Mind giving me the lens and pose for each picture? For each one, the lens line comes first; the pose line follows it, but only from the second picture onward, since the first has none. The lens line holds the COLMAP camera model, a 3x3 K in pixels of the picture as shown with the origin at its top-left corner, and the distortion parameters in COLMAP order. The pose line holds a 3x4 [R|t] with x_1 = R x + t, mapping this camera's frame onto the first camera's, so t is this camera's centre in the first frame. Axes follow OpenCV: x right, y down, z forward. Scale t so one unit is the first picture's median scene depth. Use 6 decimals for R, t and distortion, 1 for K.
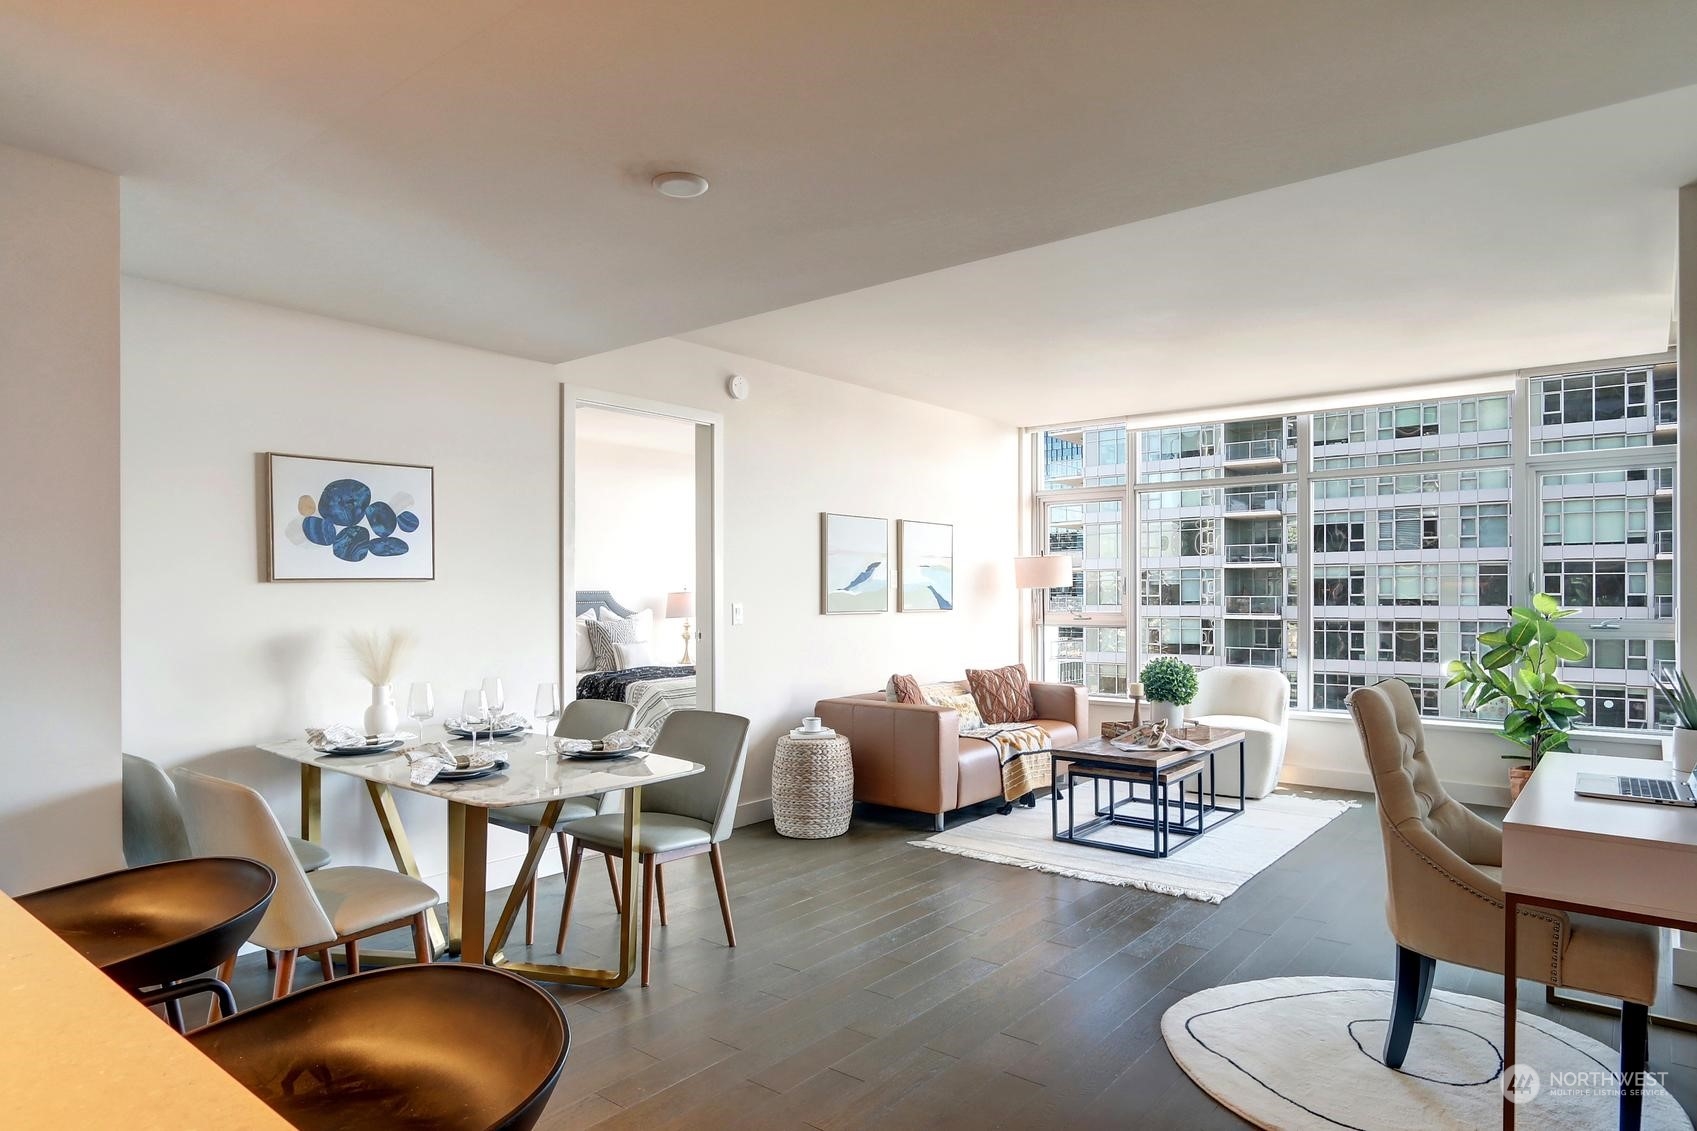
lens RADIAL K [[985.6, 0, 843.2], [0, 985.6, 605.1], [0, 0, 1]] dist [-0.014416, 0.009146]
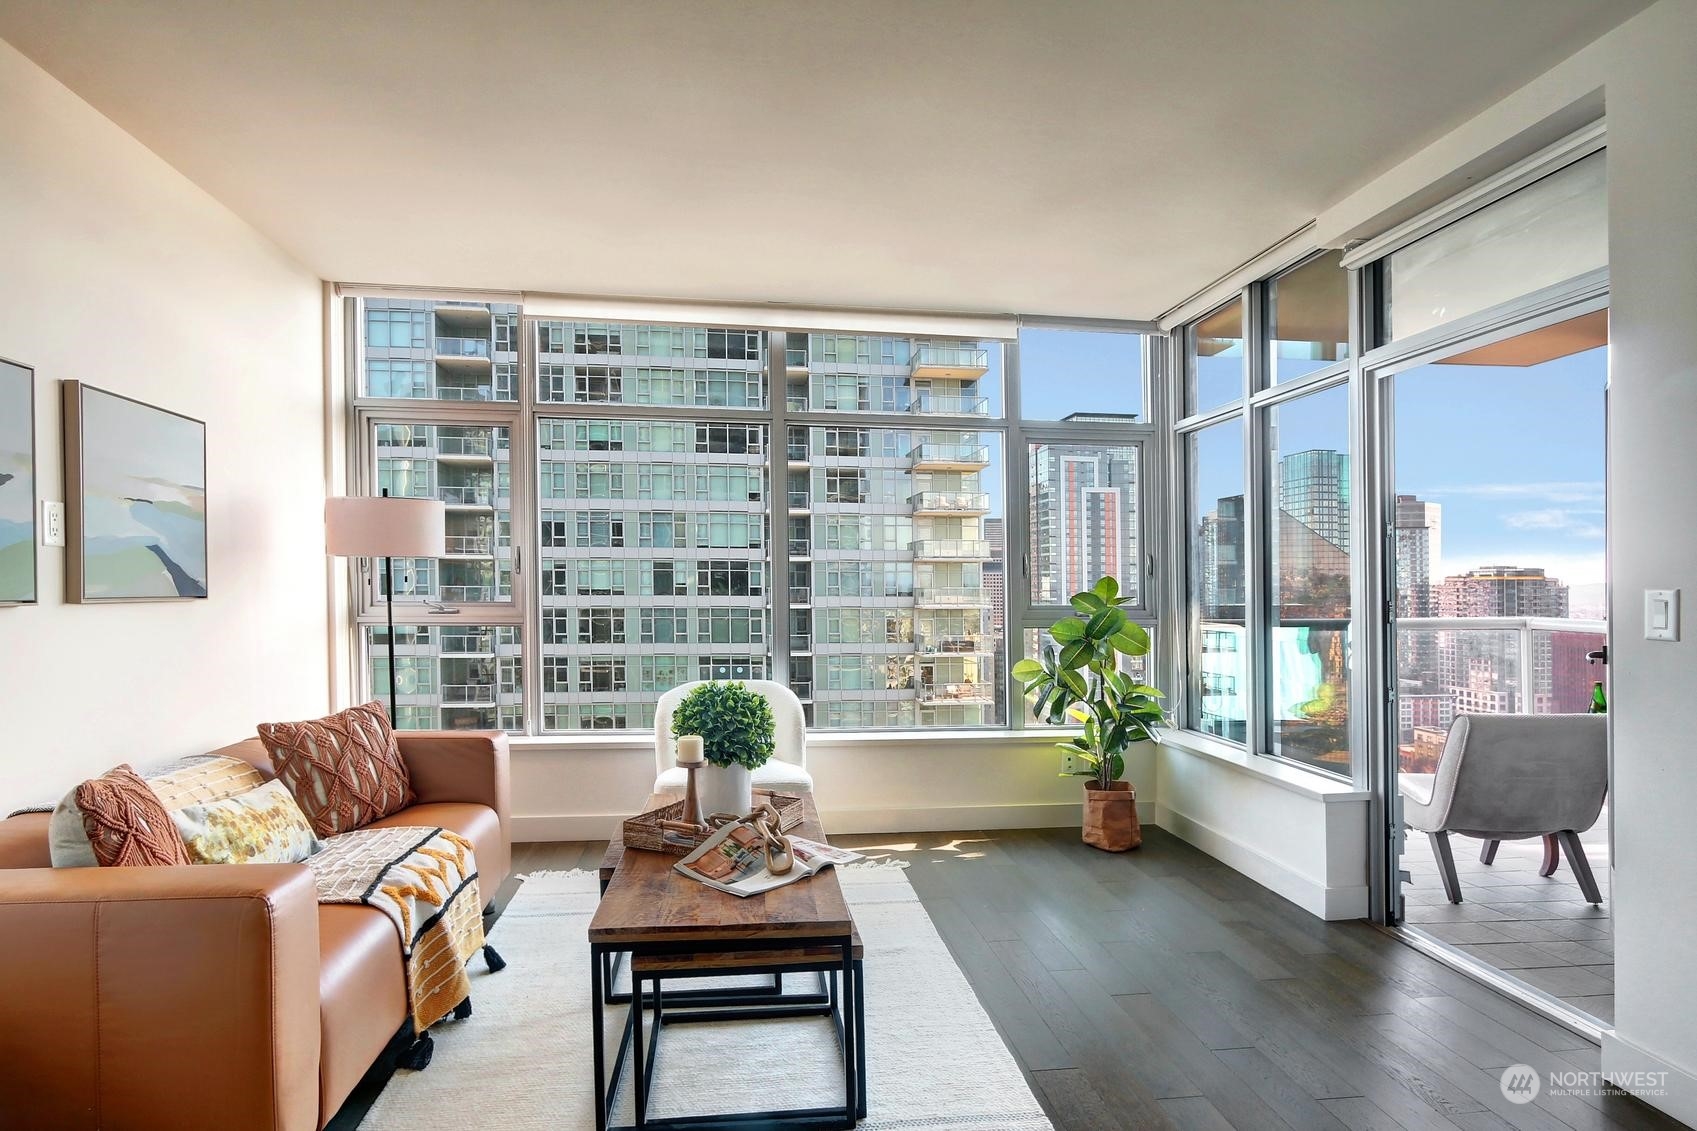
lens RADIAL K [[902.1, 0, 838.7], [0, 902.1, 607.6], [0, 0, 1]] dist [-0.018324, 0.004242]
pose [[0.692183, -0.010264, 0.721649, 0.009242], [0.000268, 0.999902, 0.013965, 0.004224], [-0.721722, -0.009473, 0.692118, 0.539429]]
